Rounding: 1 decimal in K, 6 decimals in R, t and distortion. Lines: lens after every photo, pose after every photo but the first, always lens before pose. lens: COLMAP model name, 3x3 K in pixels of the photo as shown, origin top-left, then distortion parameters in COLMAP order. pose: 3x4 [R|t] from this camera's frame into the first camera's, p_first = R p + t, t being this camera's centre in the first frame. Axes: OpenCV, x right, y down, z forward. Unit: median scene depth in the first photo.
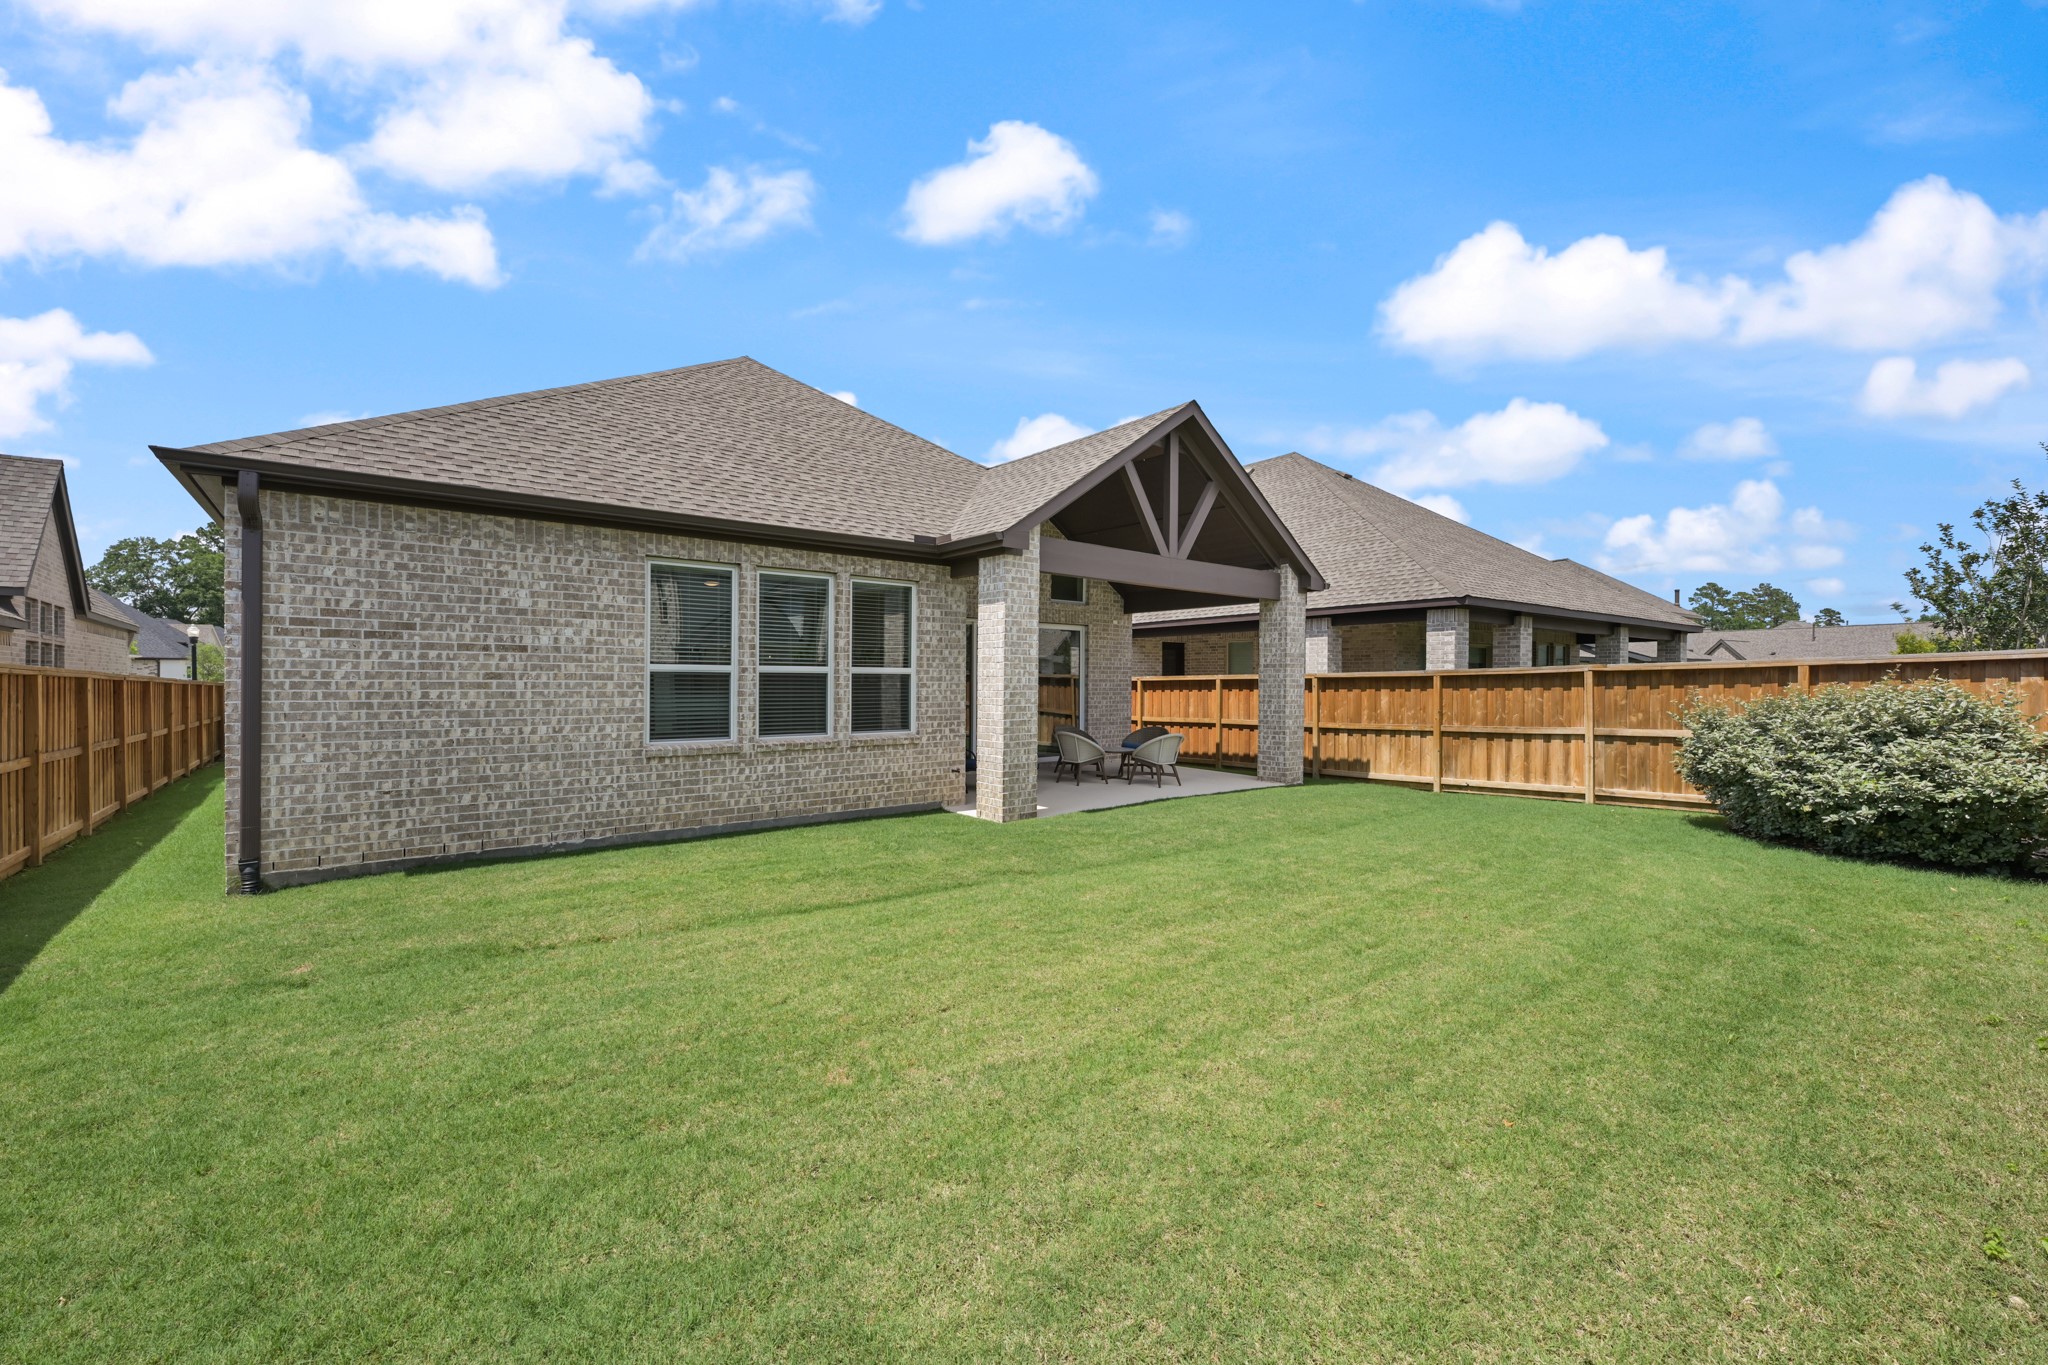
lens RADIAL K [[820.1, 0, 1022.9], [0, 820.1, 684.7], [0, 0, 1]] dist [-0.001552, -0.000122]
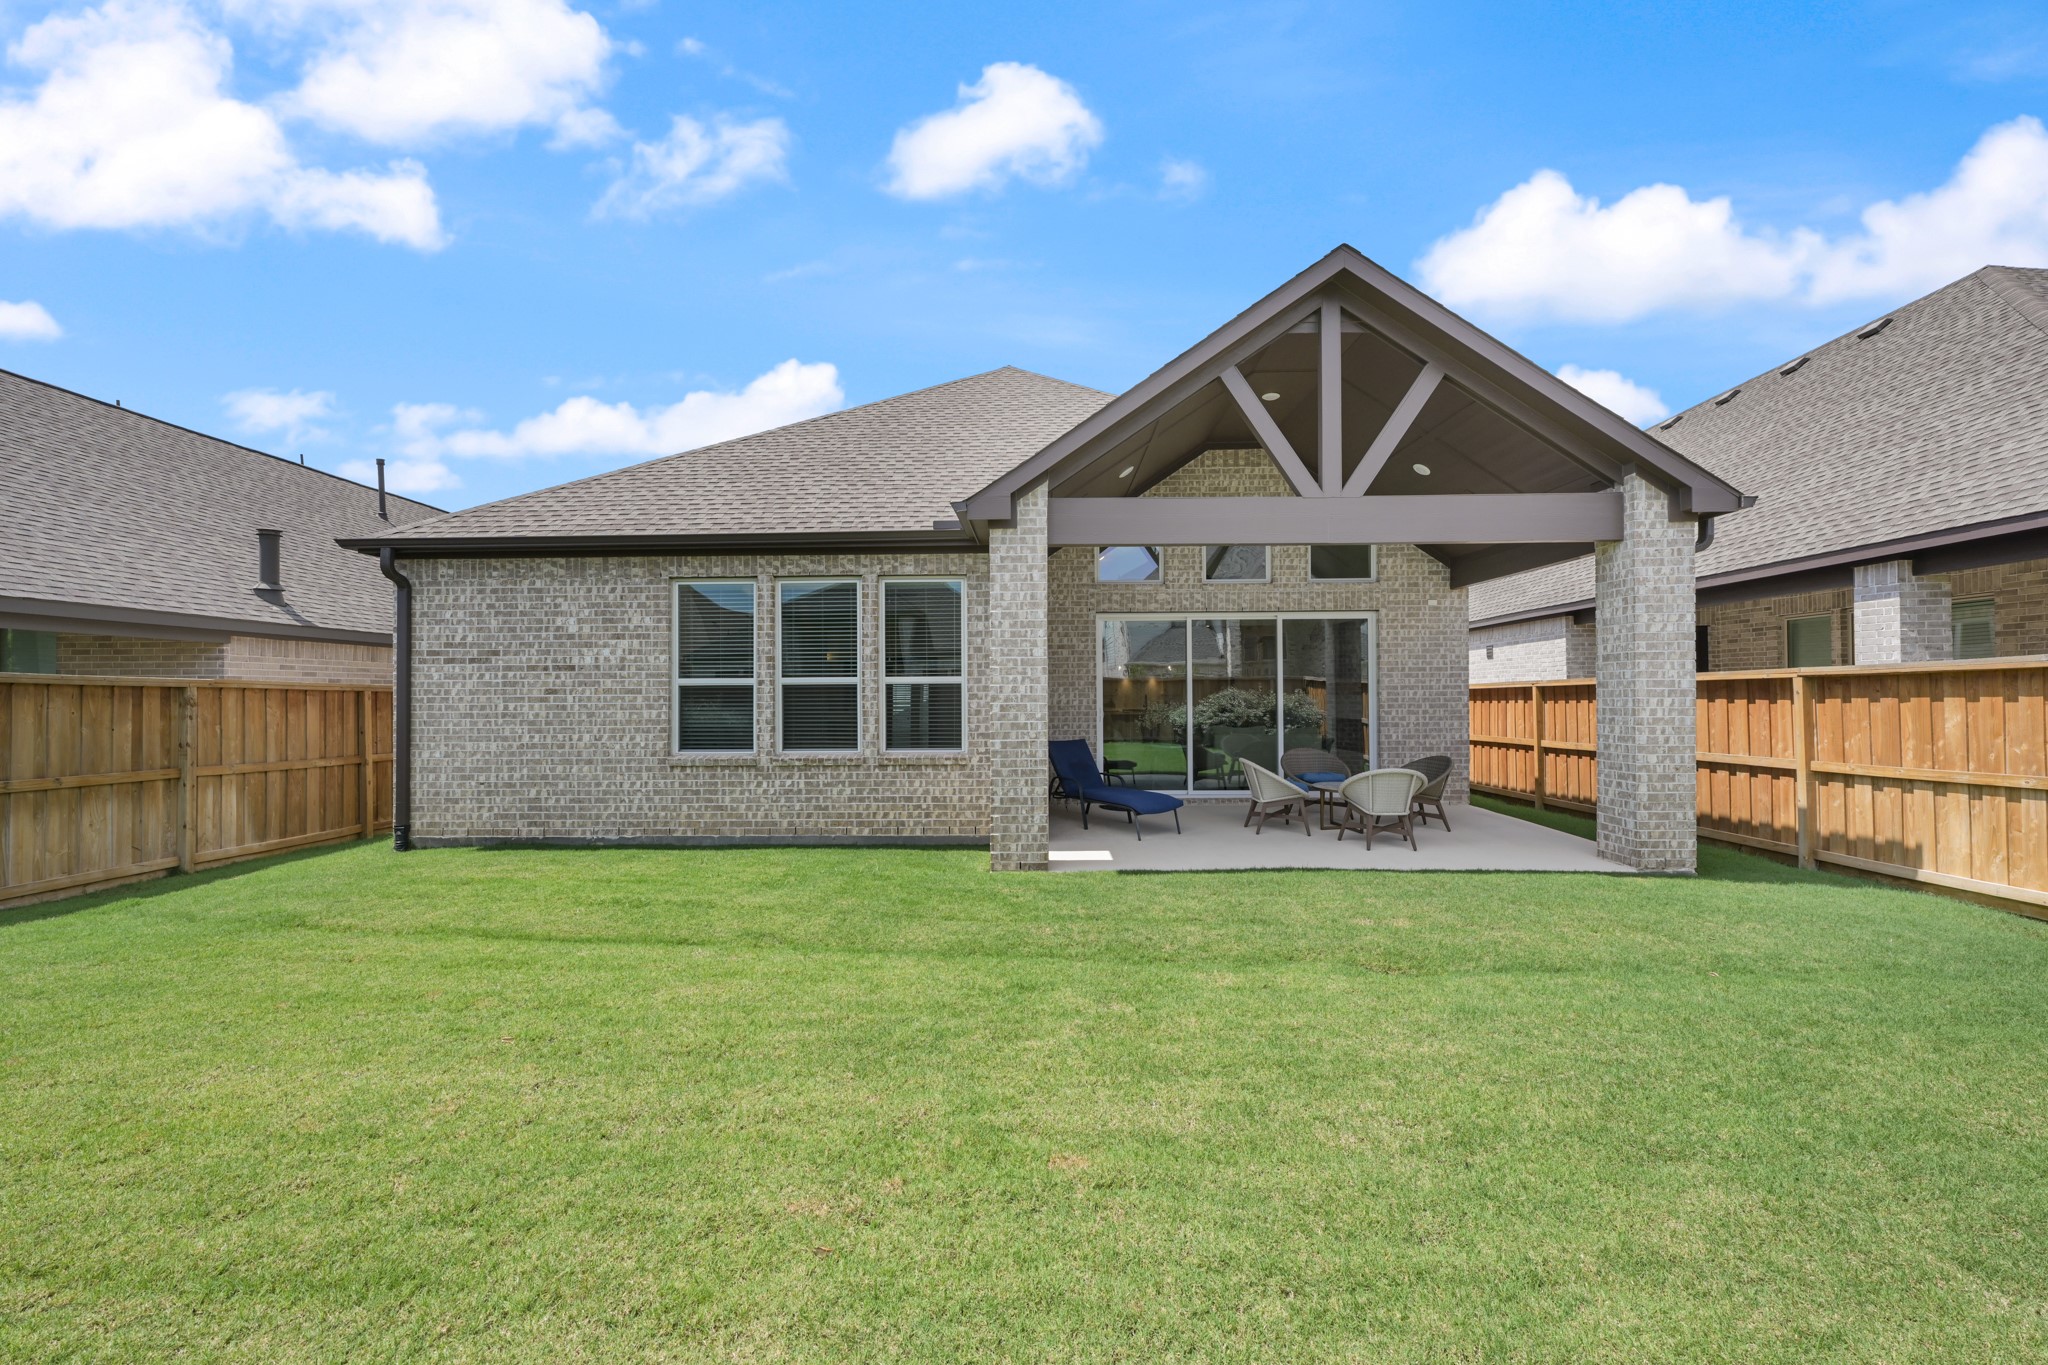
lens RADIAL K [[820.1, 0, 1026.0], [0, 820.1, 687.8], [0, 0, 1]] dist [-0.001552, -0.000122]
pose [[0.754376, -0.012402, -0.656325, 0.573428], [0.007488, 0.999919, -0.010287, 0.001070], [0.656400, 0.002846, 0.754408, 0.477817]]
